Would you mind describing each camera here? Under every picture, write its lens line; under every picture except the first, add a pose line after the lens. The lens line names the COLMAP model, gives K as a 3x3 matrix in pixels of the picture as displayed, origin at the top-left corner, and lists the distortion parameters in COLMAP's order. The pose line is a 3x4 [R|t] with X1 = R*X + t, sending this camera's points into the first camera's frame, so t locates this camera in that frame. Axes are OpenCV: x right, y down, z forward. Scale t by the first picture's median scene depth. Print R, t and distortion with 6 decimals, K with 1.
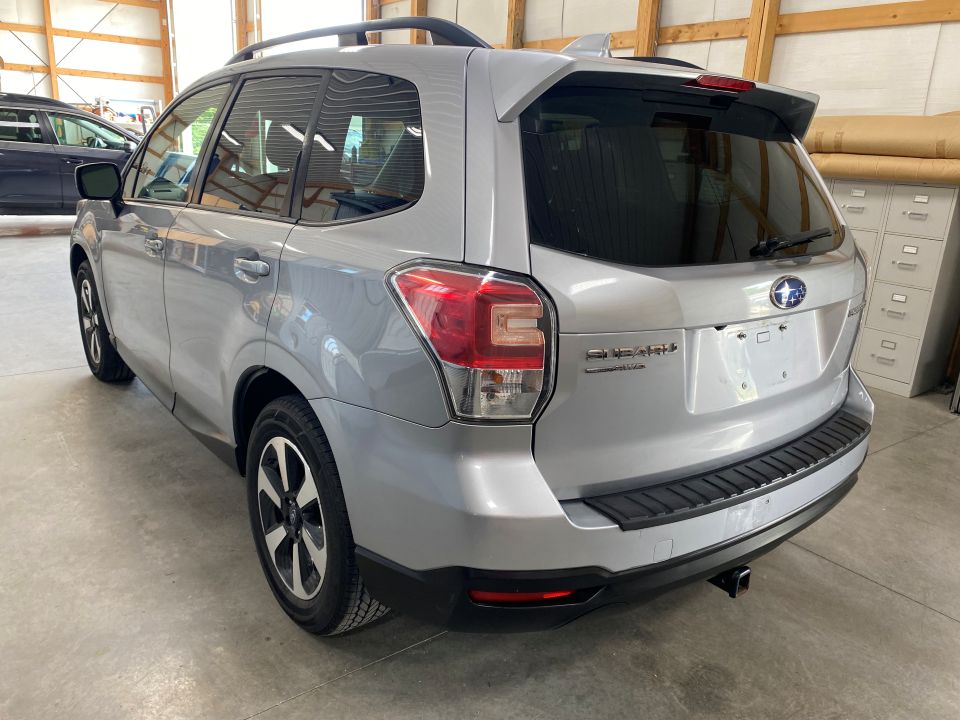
lens RADIAL K [[727.9, 0, 485.4], [0, 727.9, 361.2], [0, 0, 1]] dist [0.020658, -0.013426]
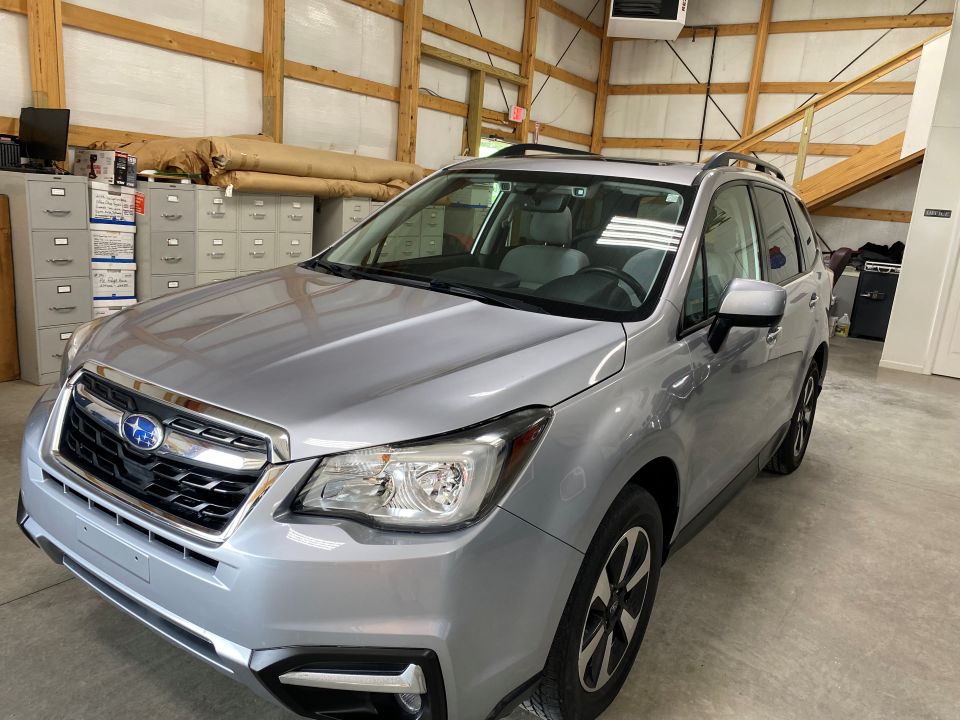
lens RADIAL K [[727.9, 0, 479.4], [0, 727.9, 359.2], [0, 0, 1]] dist [0.020658, -0.013426]
pose [[-0.299026, -0.286097, 0.910347, -0.956224], [0.177107, 0.920783, 0.347552, -0.420760], [-0.937665, 0.265156, -0.224668, 1.203374]]
